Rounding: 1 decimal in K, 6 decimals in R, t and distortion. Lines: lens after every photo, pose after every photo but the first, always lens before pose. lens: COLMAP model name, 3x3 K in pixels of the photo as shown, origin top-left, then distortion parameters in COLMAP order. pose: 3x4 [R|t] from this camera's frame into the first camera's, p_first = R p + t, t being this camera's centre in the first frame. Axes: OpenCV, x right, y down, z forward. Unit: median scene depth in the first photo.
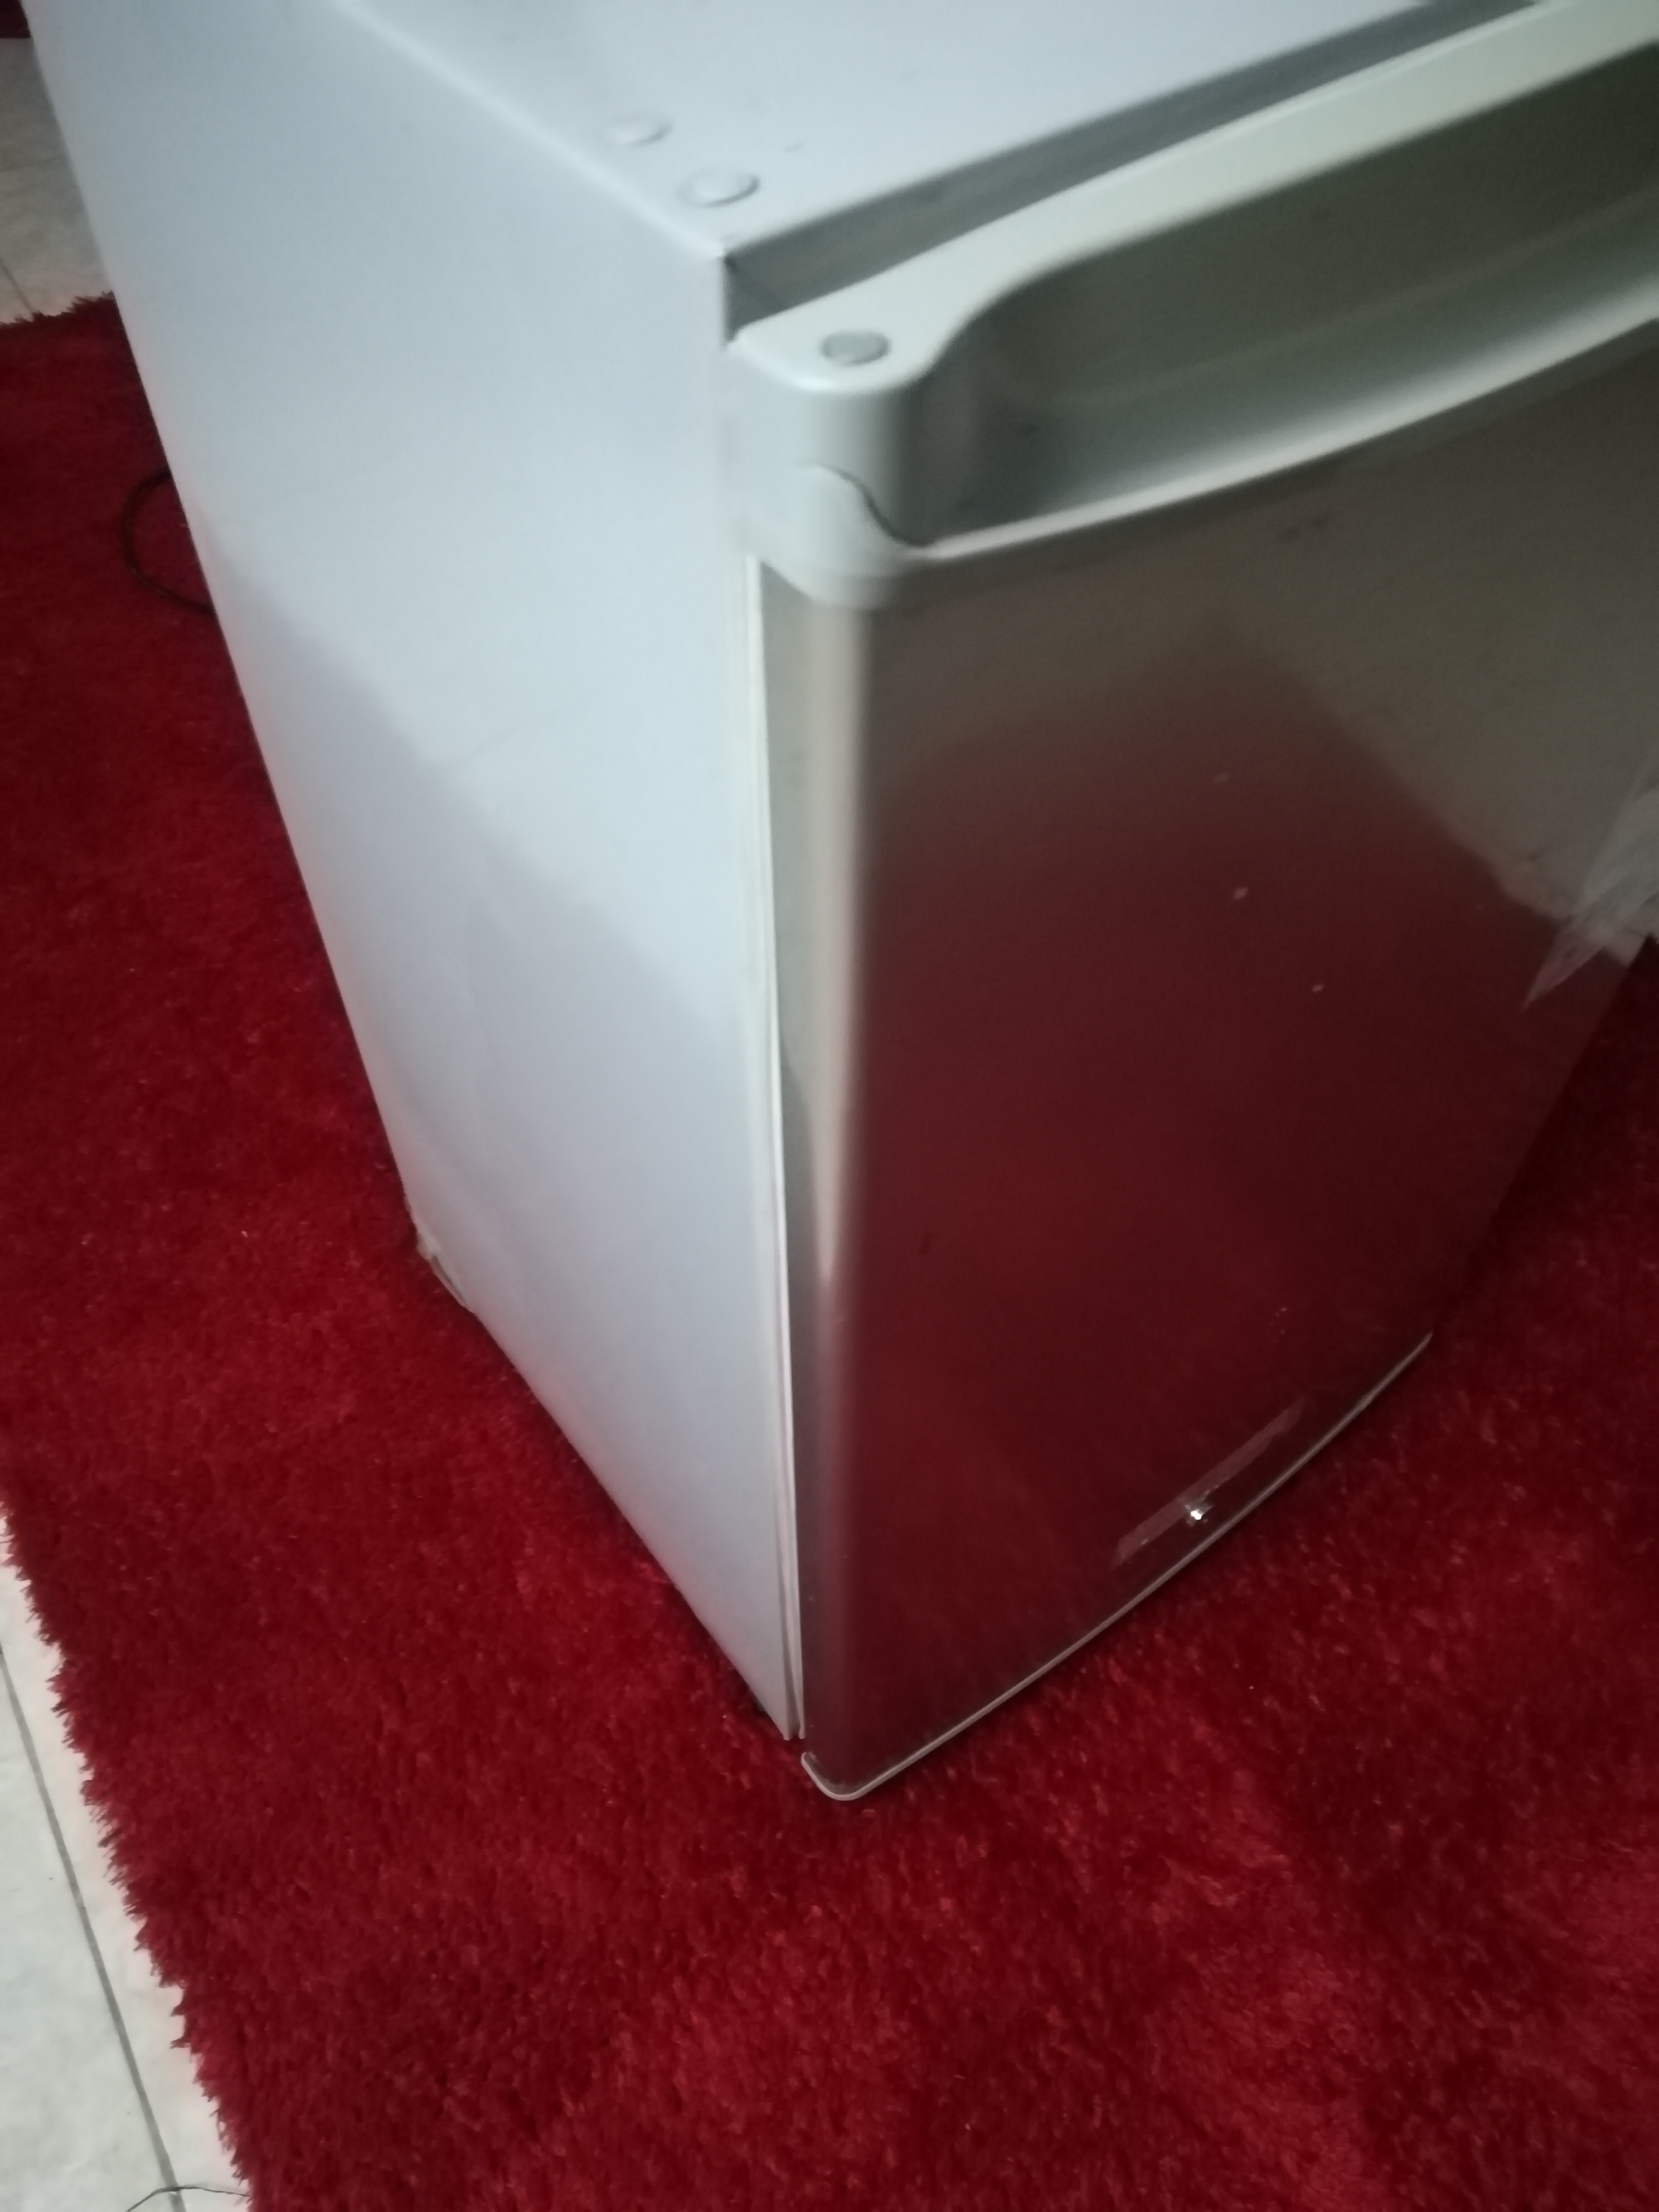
lens RADIAL K [[1705.9, 0, 823.9], [0, 1705.9, 1108.5], [0, 0, 1]] dist [0.045867, -0.060665]
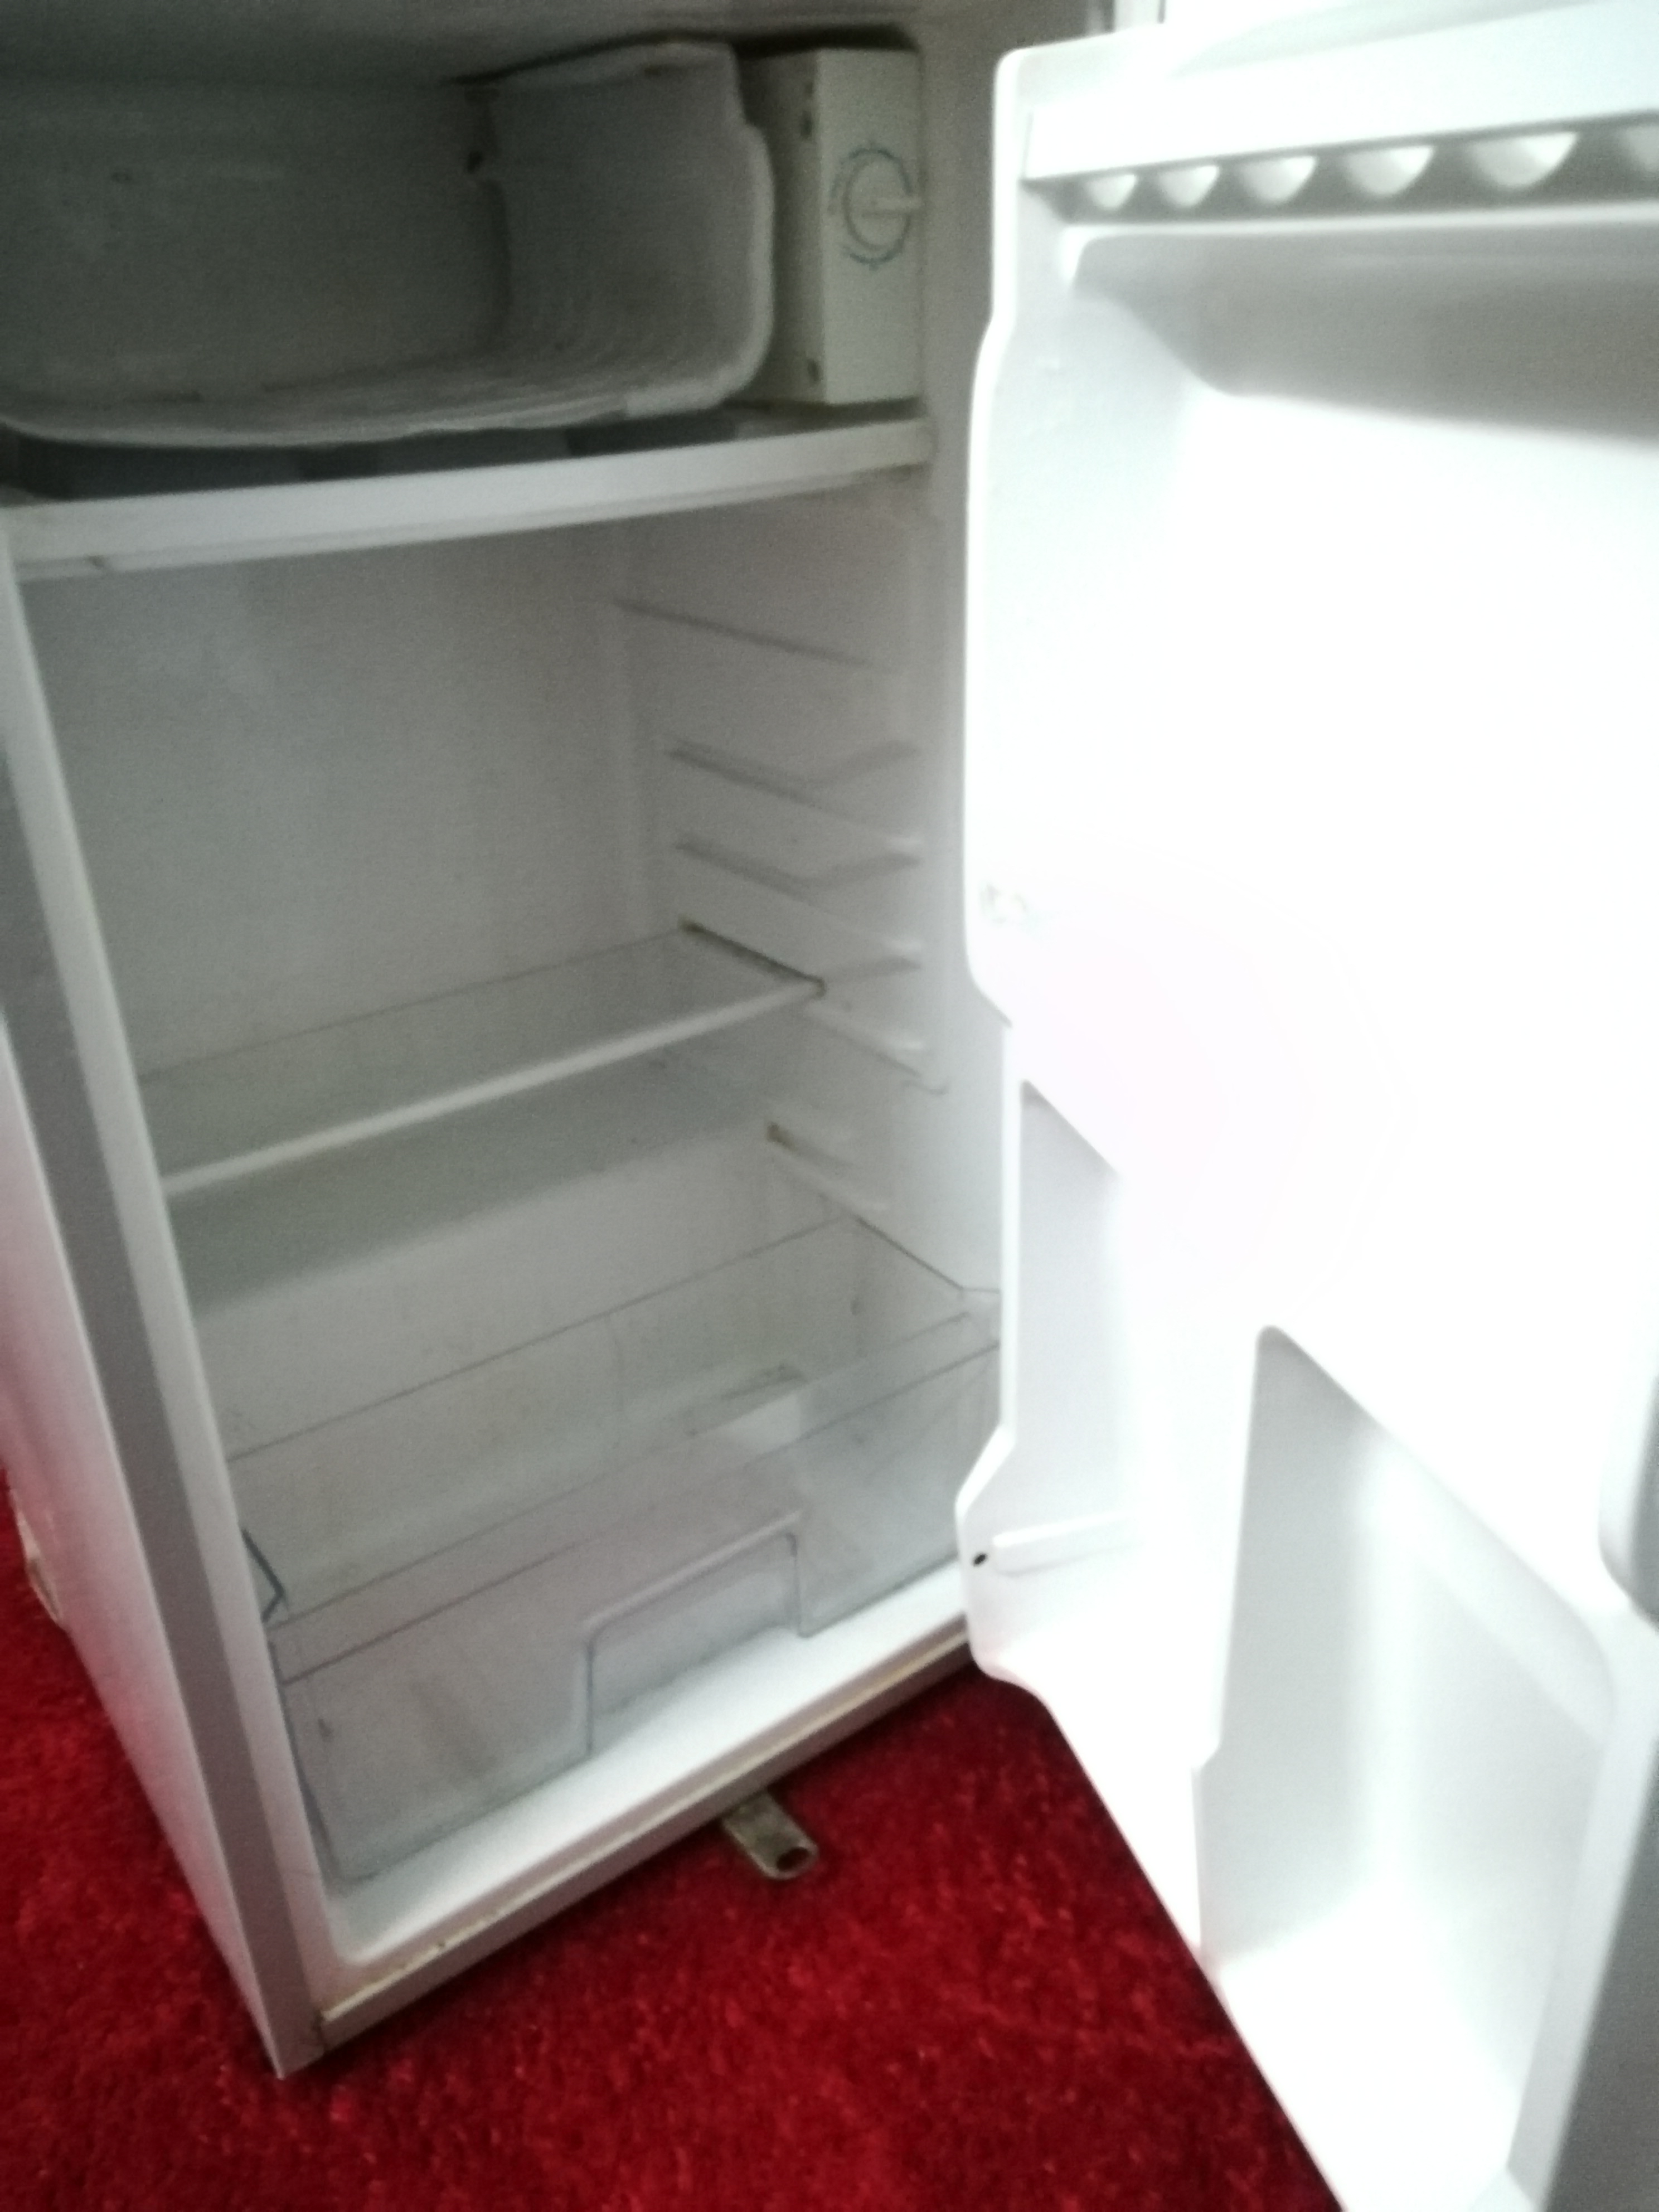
lens RADIAL K [[1705.9, 0, 823.9], [0, 1705.9, 1108.5], [0, 0, 1]] dist [0.045867, -0.060665]
pose [[0.999271, -0.022389, -0.030917, 0.251968], [0.006836, 0.901802, -0.432096, 0.303004], [0.037555, 0.431570, 0.901297, 0.114850]]
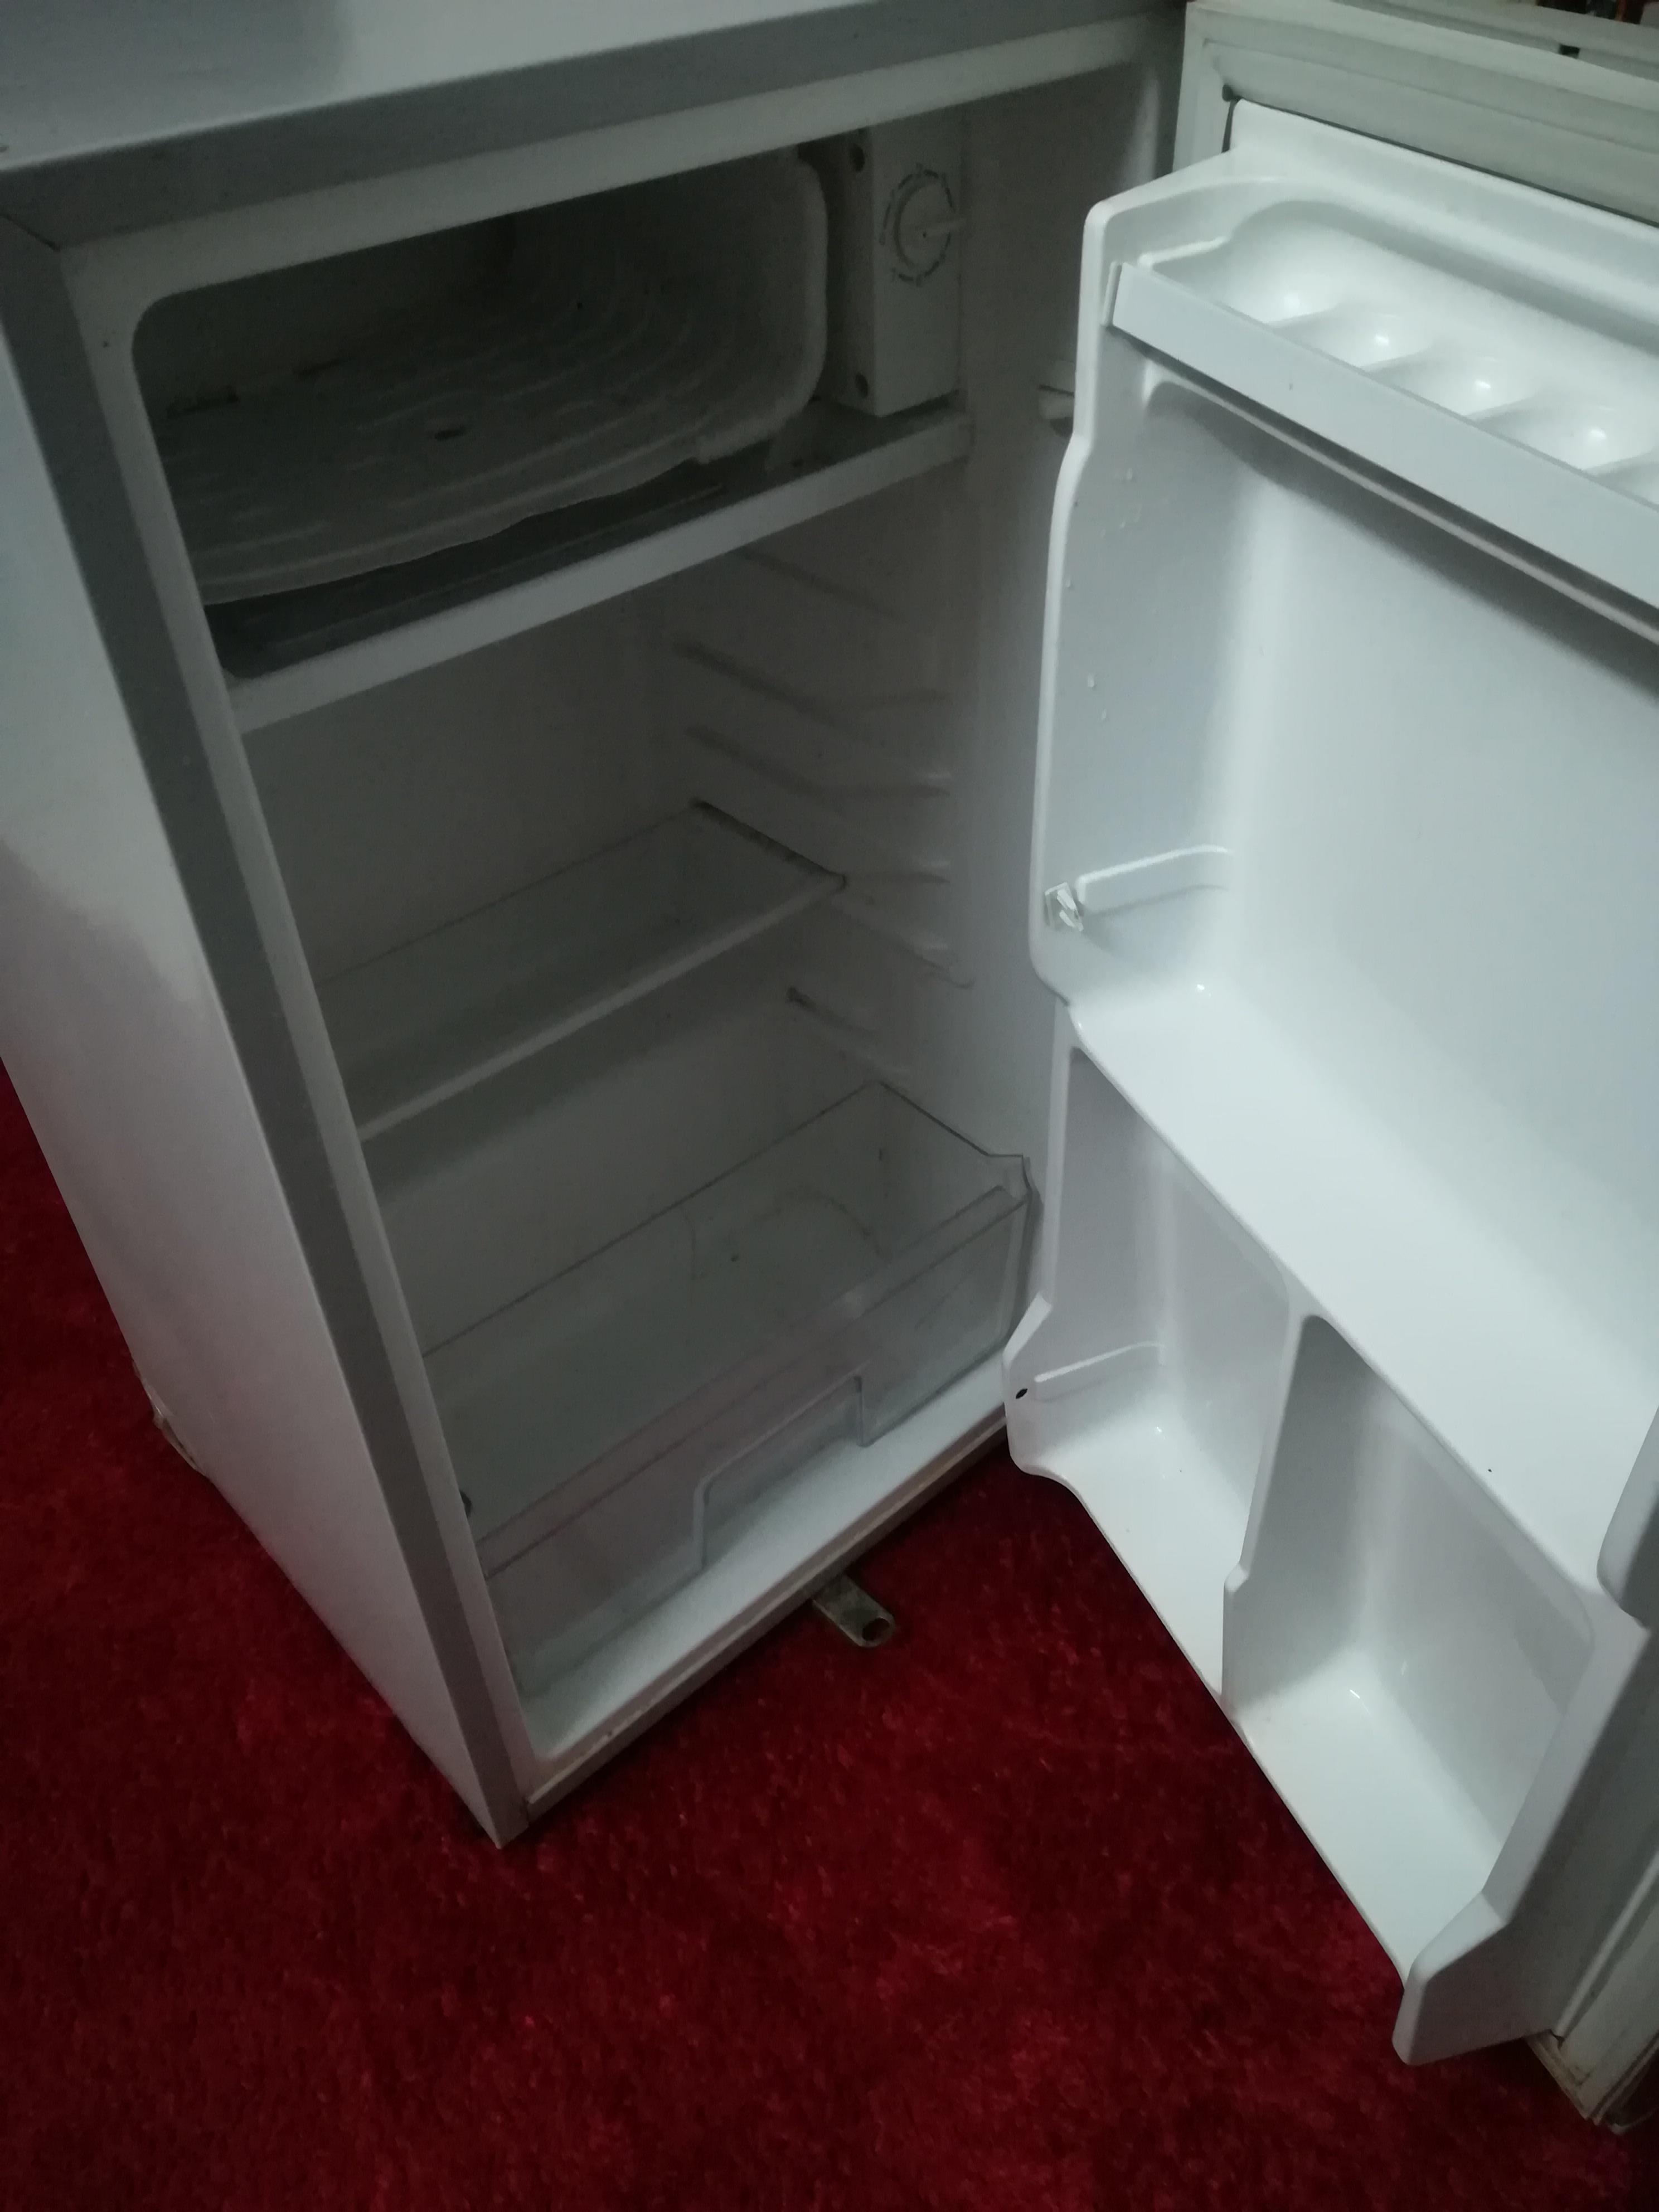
lens RADIAL K [[1723.3, 0, 829.5], [0, 1723.3, 1106.0], [0, 0, 1]] dist [0.027486, -0.048397]
pose [[0.995705, -0.083833, 0.039291, 0.158401], [0.089997, 0.976015, -0.198232, 0.163764], [-0.021730, 0.200917, 0.979367, -0.052367]]
